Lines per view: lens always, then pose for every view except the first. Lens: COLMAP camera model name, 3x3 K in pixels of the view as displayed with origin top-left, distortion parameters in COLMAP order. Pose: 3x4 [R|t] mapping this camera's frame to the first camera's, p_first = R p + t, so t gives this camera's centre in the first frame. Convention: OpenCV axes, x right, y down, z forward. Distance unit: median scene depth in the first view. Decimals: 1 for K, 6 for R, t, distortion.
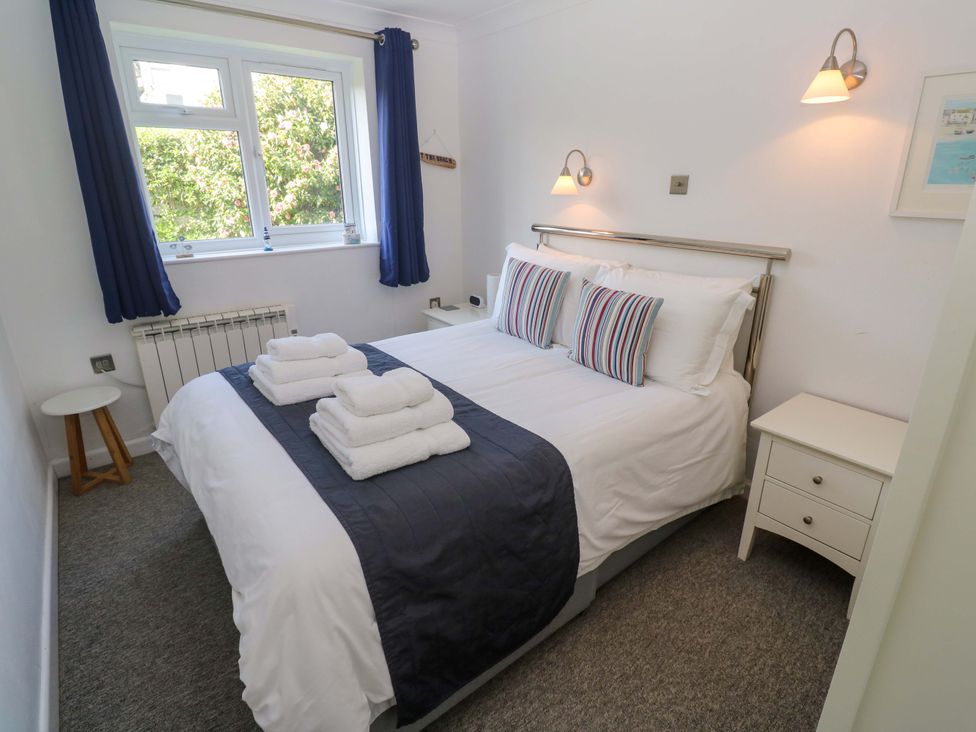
lens RADIAL K [[509.4, 0, 499.4], [0, 509.4, 357.7], [0, 0, 1]] dist [-0.000715, -0.011395]
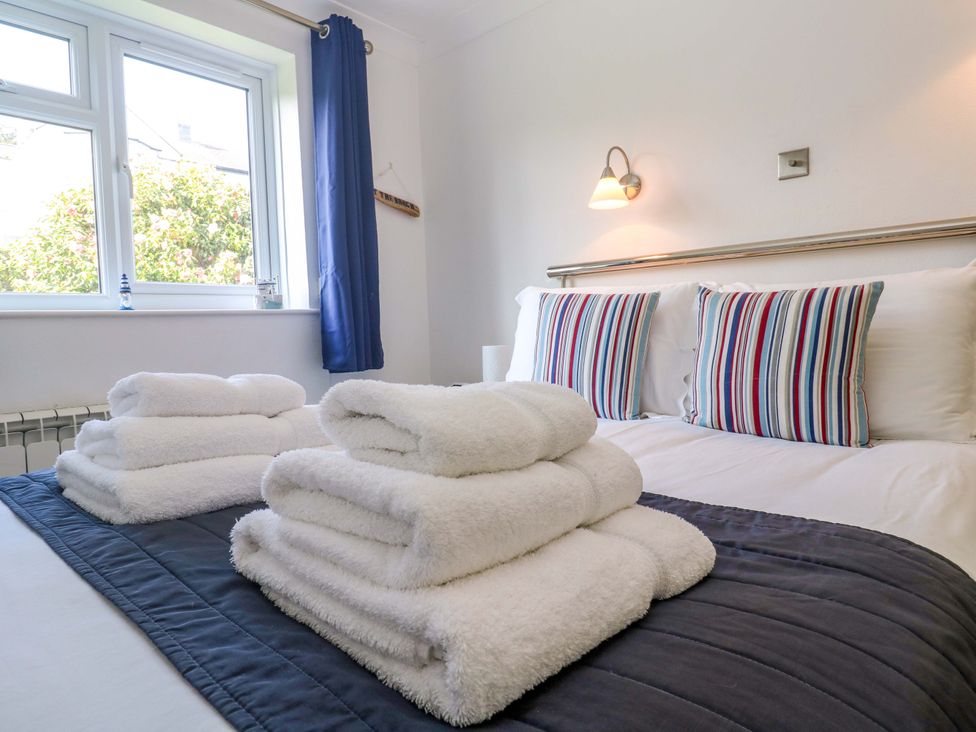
lens RADIAL K [[558.6, 0, 488.0], [0, 558.6, 366.0], [0, 0, 1]] dist [-0.005360, -0.003336]
pose [[0.984598, -0.043420, 0.169356, -0.140241], [0.091416, 0.953560, -0.286996, 0.070865], [-0.149030, 0.298057, 0.942843, 0.318709]]
